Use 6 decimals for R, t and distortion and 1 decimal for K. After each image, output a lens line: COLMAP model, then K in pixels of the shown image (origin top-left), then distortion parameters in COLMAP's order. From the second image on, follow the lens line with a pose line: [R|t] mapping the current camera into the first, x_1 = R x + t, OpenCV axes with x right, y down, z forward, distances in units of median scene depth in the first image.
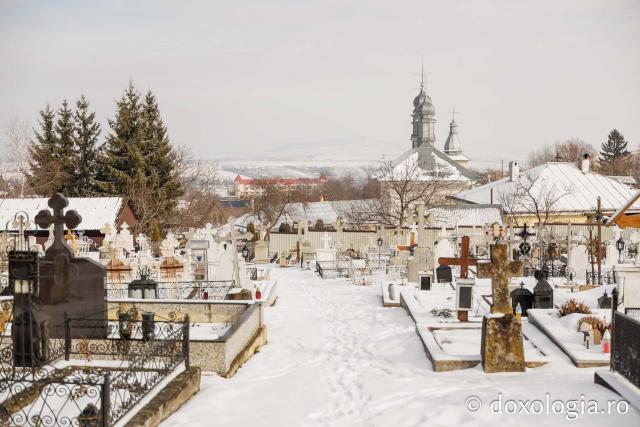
lens RADIAL K [[1479.0, 0, 320.0], [0, 1479.0, 213.5], [0, 0, 1]] dist [0.022526, 0.092265]
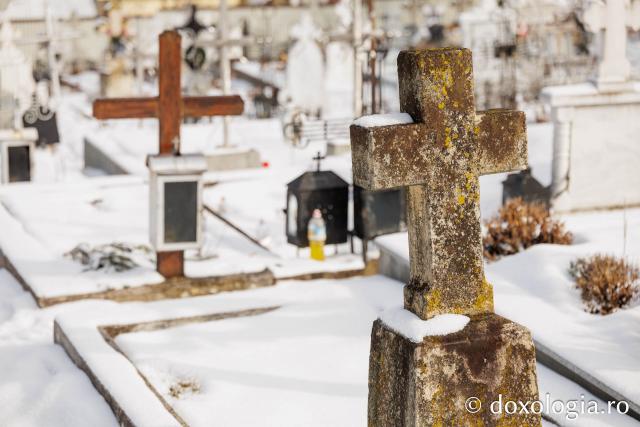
lens RADIAL K [[1479.0, 0, 320.0], [0, 1479.0, 213.5], [0, 0, 1]] dist [0.022526, 0.092265]
pose [[0.931670, -0.086568, 0.352843, 0.008056], [0.039233, 0.989491, 0.139173, 0.010916], [-0.361182, -0.115820, 0.925275, 0.673735]]
